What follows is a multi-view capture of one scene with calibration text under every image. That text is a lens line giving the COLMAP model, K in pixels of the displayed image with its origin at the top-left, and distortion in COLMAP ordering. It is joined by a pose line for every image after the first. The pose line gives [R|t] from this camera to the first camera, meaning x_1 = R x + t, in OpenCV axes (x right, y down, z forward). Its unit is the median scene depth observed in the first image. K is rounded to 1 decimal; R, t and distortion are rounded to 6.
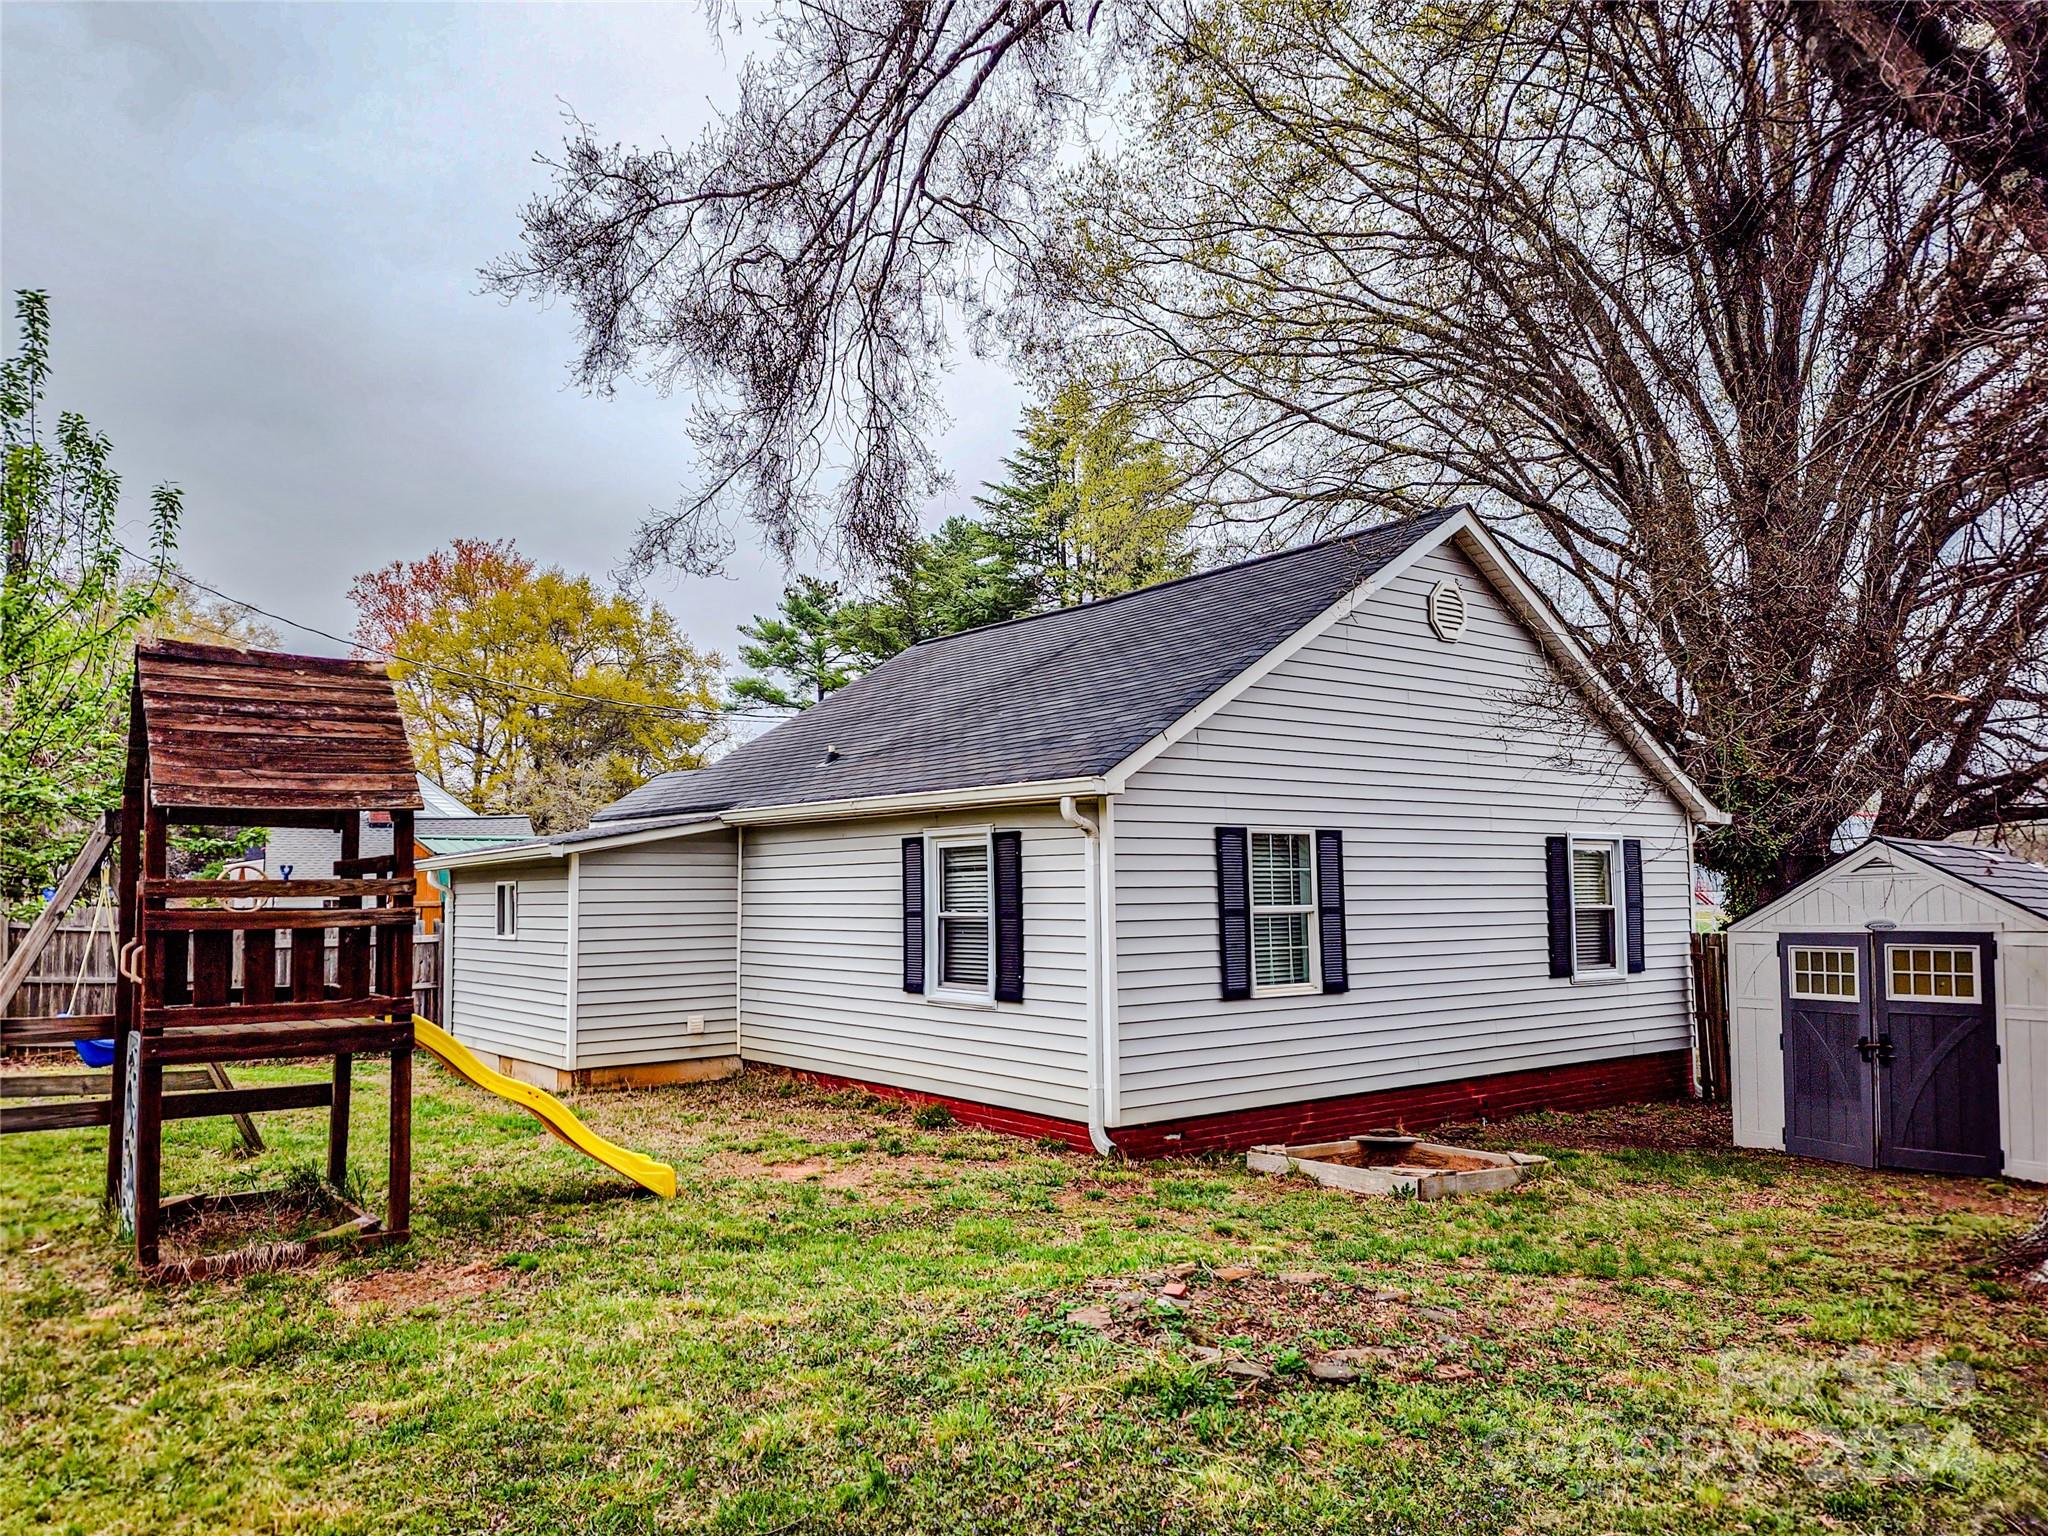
lens RADIAL K [[1439.1, 0, 964.4], [0, 1439.1, 827.5], [0, 0, 1]] dist [0.086879, -0.081413]
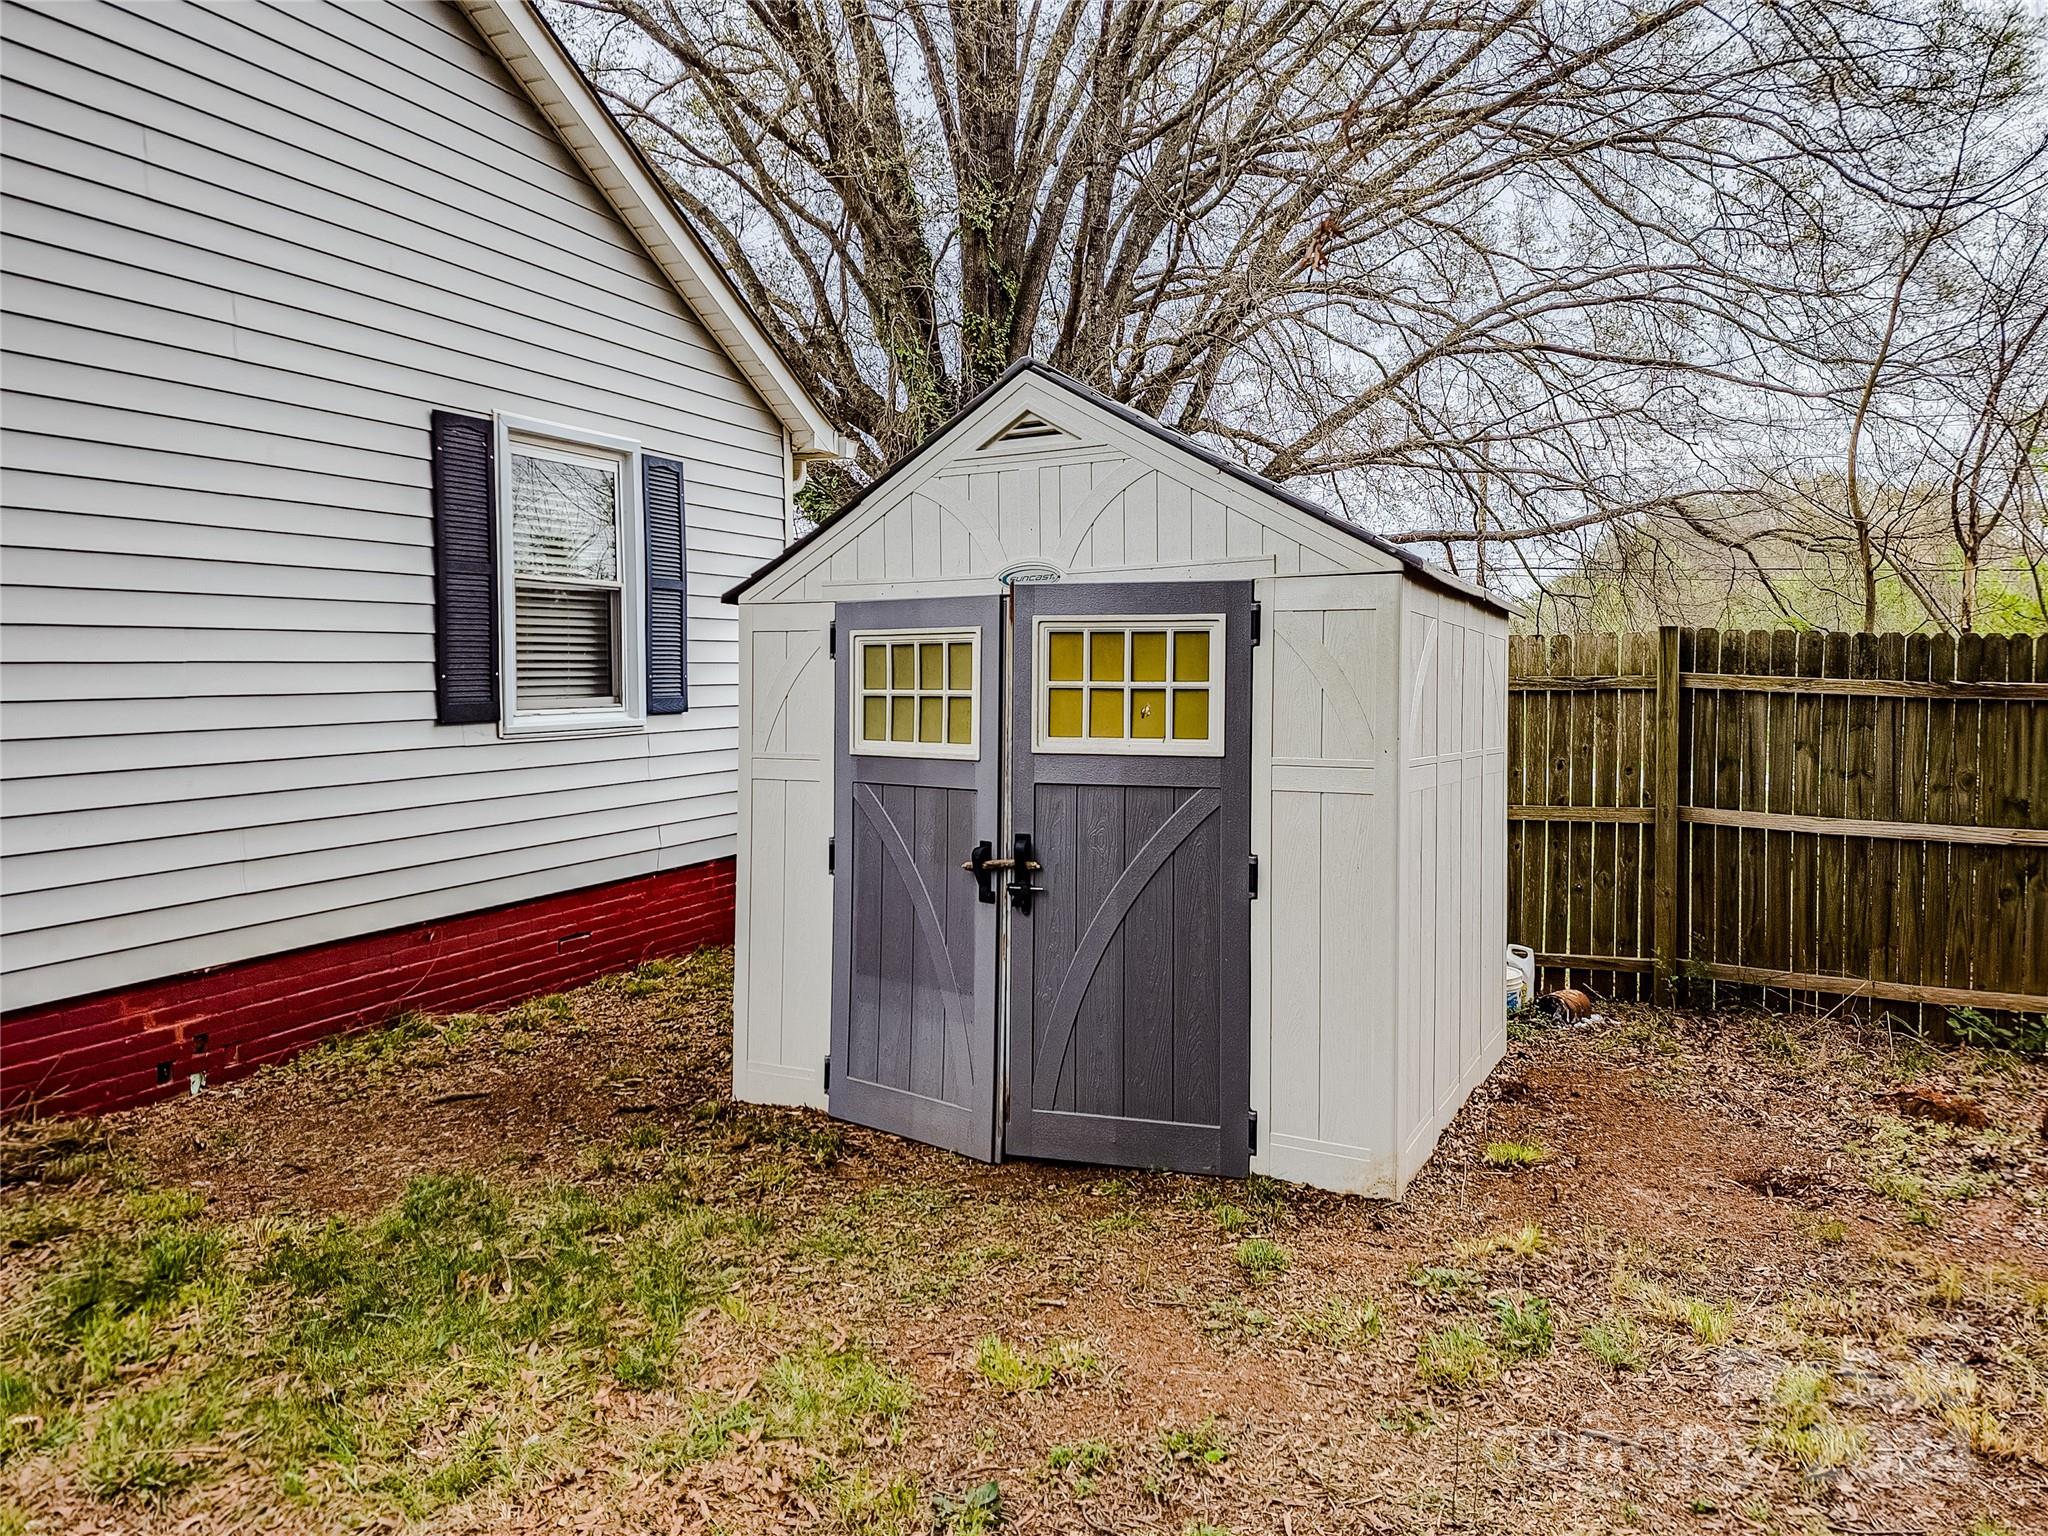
lens RADIAL K [[1365.4, 0, 1024.0], [0, 1365.4, 768.0], [0, 0, 1]] dist [0.006629, -0.000626]
pose [[0.878258, -0.028139, 0.477358, 0.418332], [-0.027782, 0.993578, 0.109684, 0.075651], [-0.477379, -0.109593, 0.871836, 0.631068]]
